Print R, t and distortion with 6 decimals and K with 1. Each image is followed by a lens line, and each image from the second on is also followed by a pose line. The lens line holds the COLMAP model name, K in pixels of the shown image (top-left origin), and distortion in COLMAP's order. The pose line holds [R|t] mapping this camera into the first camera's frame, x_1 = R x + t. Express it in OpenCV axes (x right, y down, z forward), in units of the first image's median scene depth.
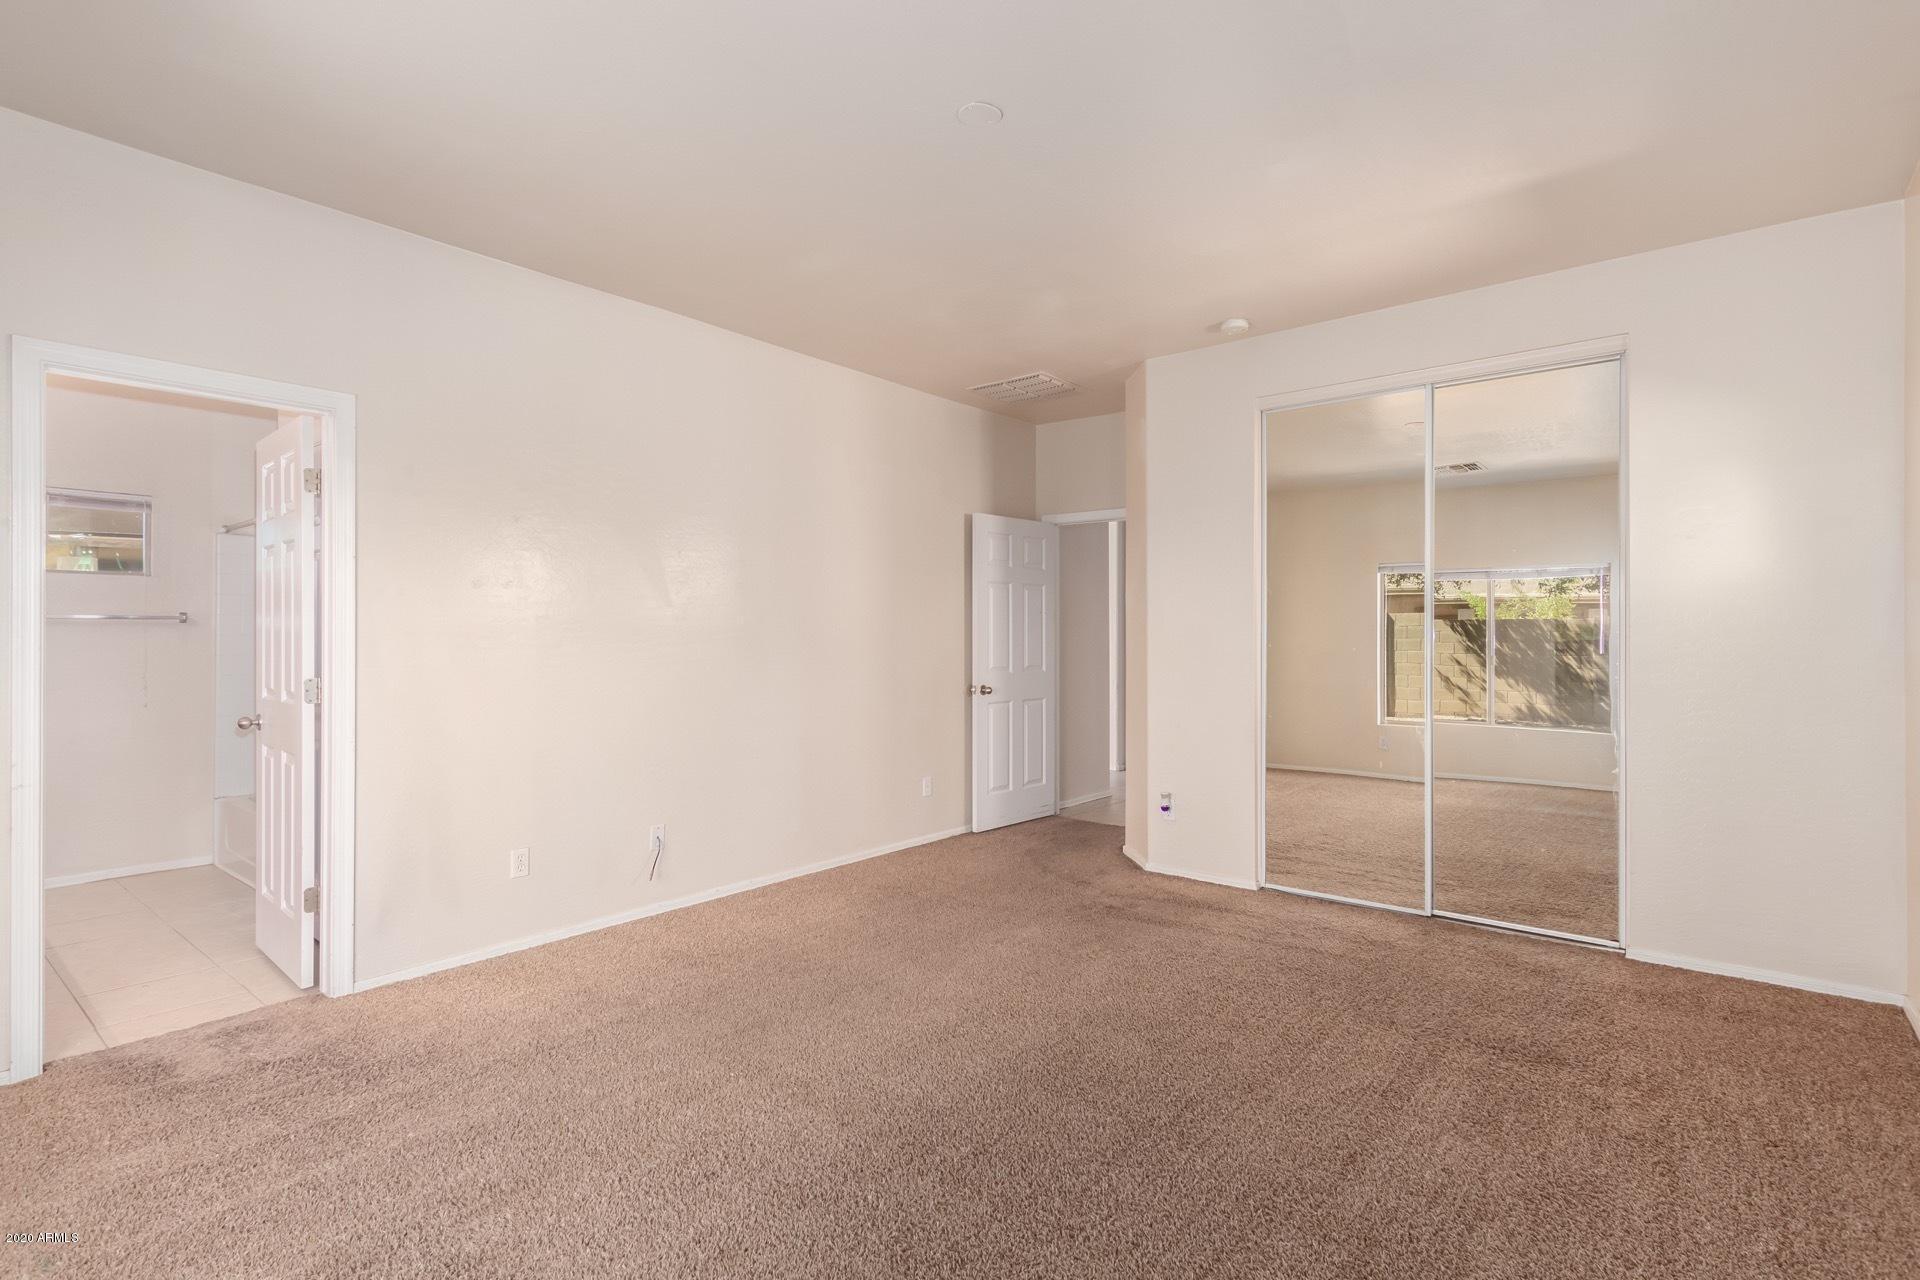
lens RADIAL K [[923.6, 0, 963.2], [0, 923.6, 646.9], [0, 0, 1]] dist [0.012059, -0.005476]
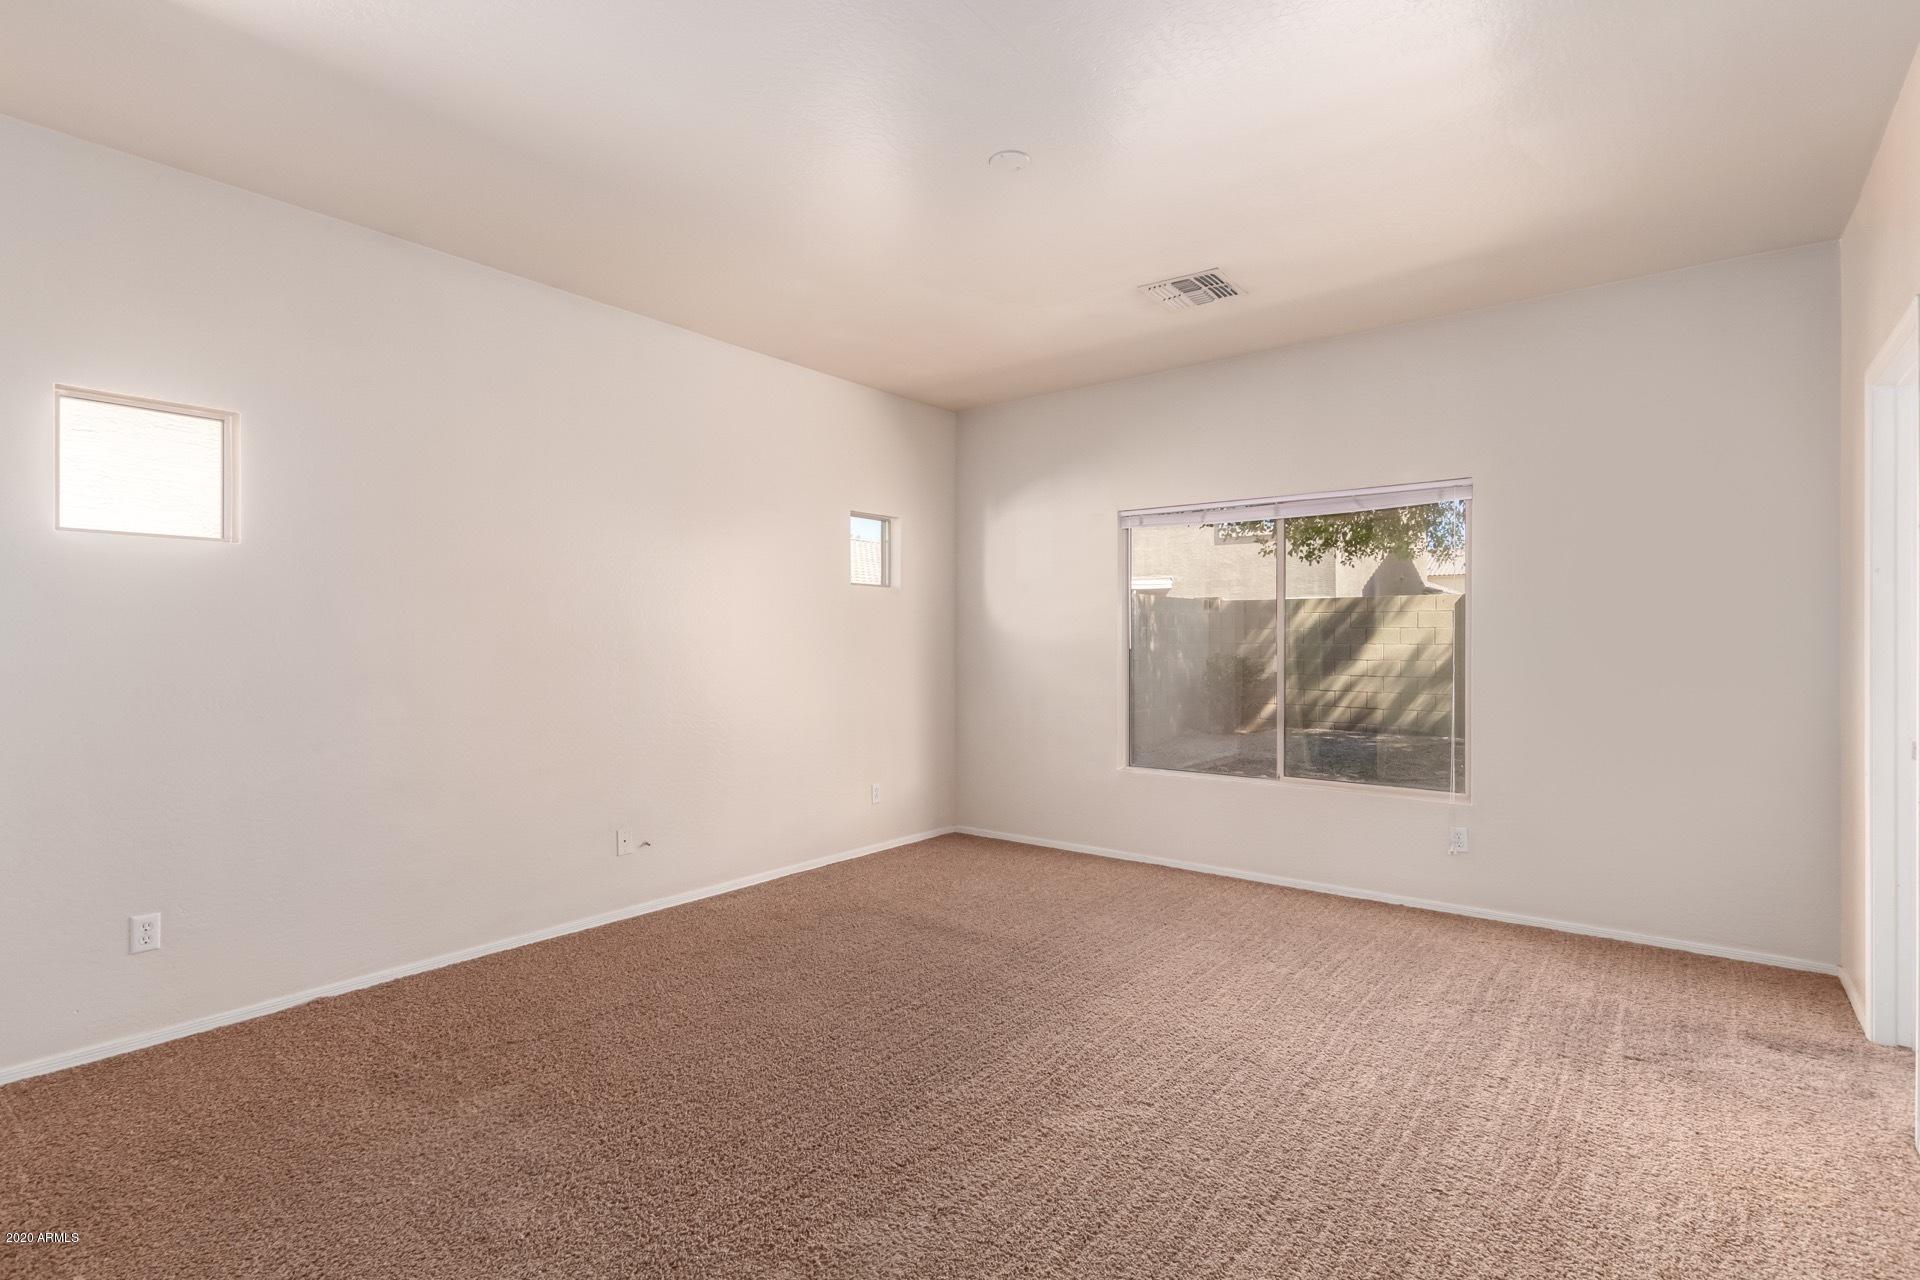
lens RADIAL K [[923.6, 0, 963.2], [0, 923.6, 646.9], [0, 0, 1]] dist [0.012059, -0.005476]
pose [[-0.999982, -0.005364, 0.002656, 0.037791], [-0.005308, 0.999774, 0.020598, -0.008584], [-0.002766, 0.020584, -0.999784, 1.393701]]
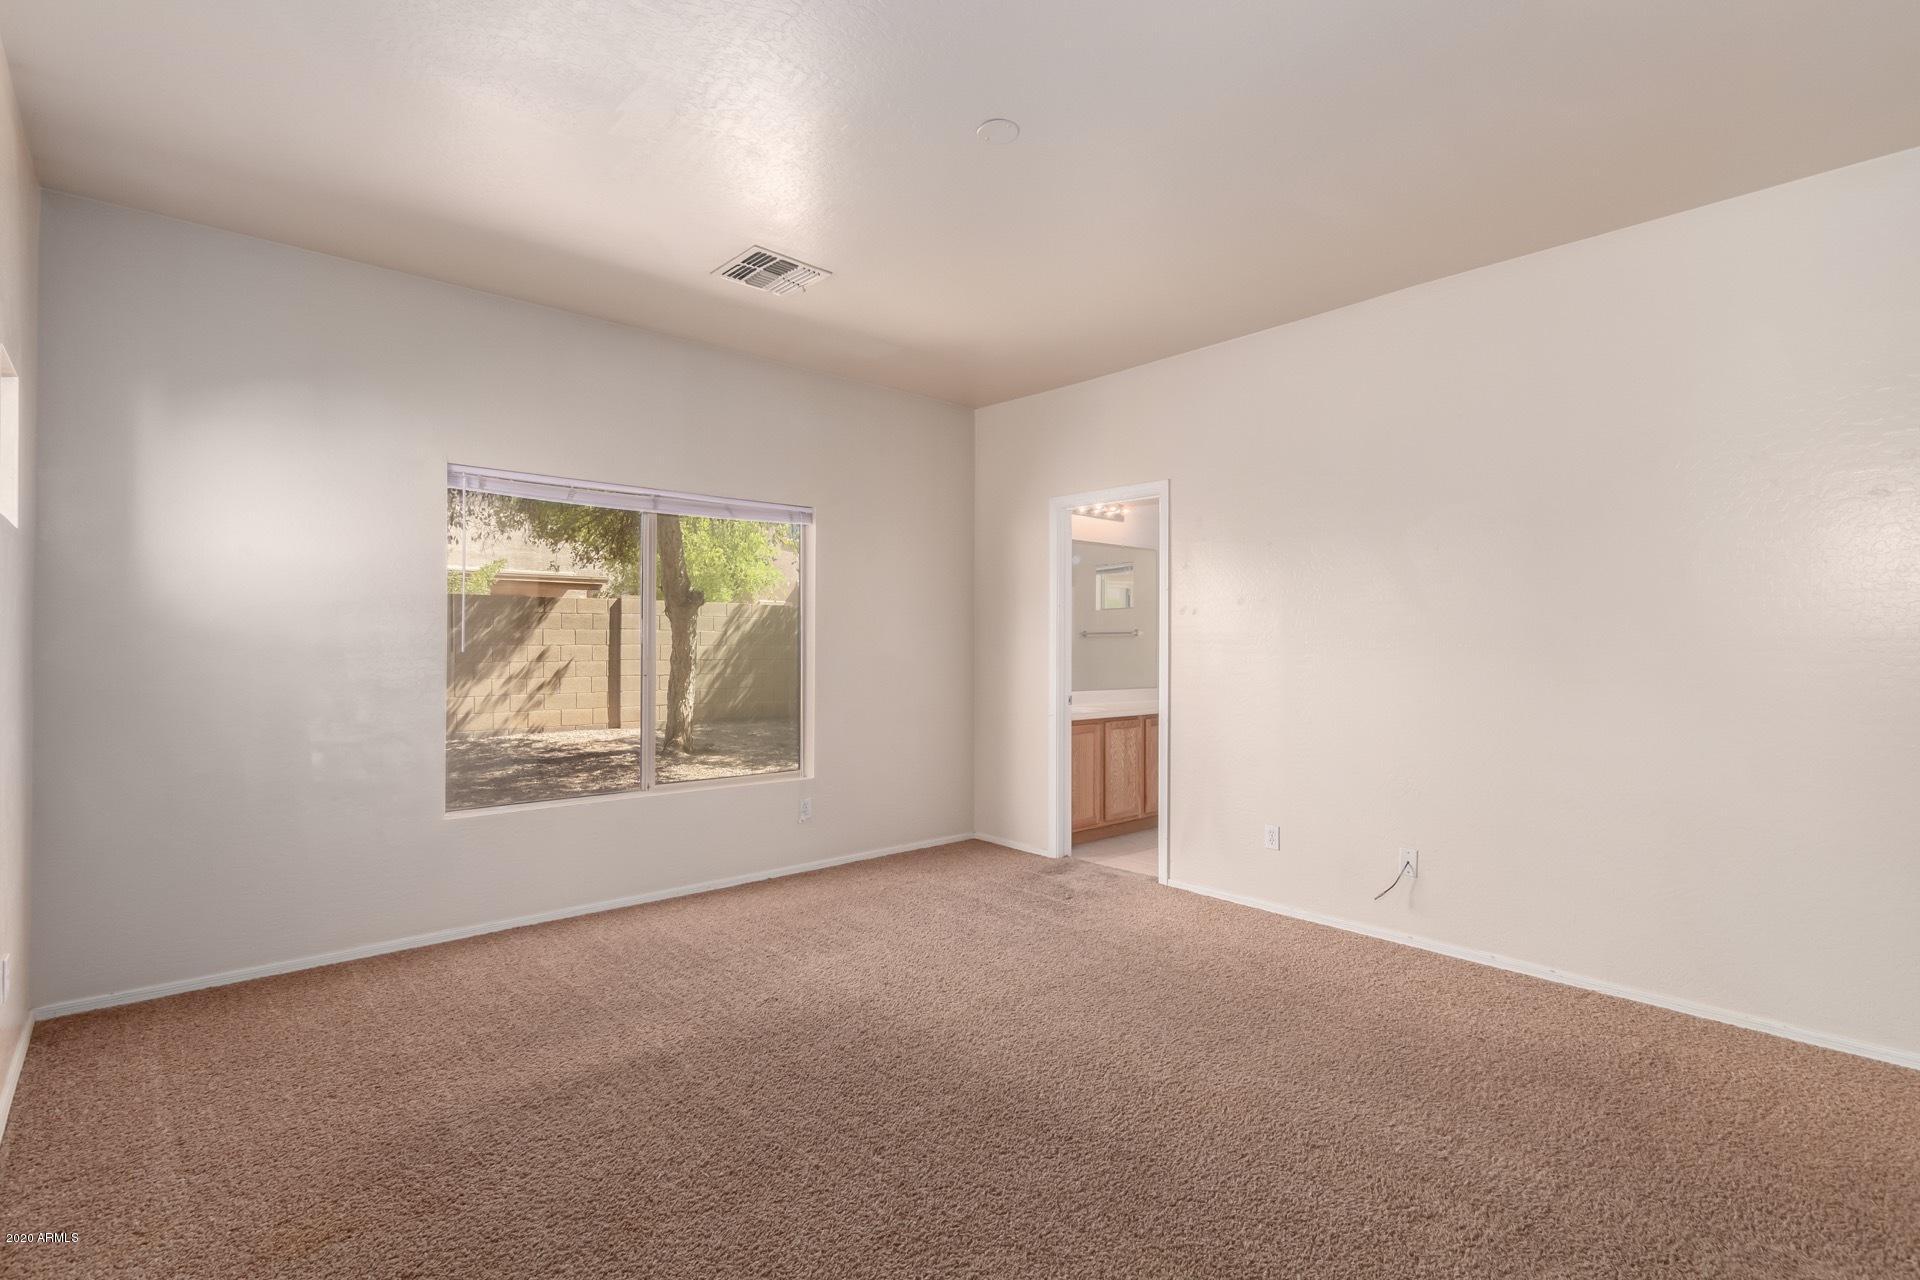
lens RADIAL K [[923.6, 0, 963.2], [0, 923.6, 646.9], [0, 0, 1]] dist [0.012059, -0.005476]
pose [[-0.166169, 0.000834, -0.986097, 0.679710], [-0.019482, 0.999802, 0.004129, -0.000267], [0.985905, 0.019897, -0.166120, 0.757580]]
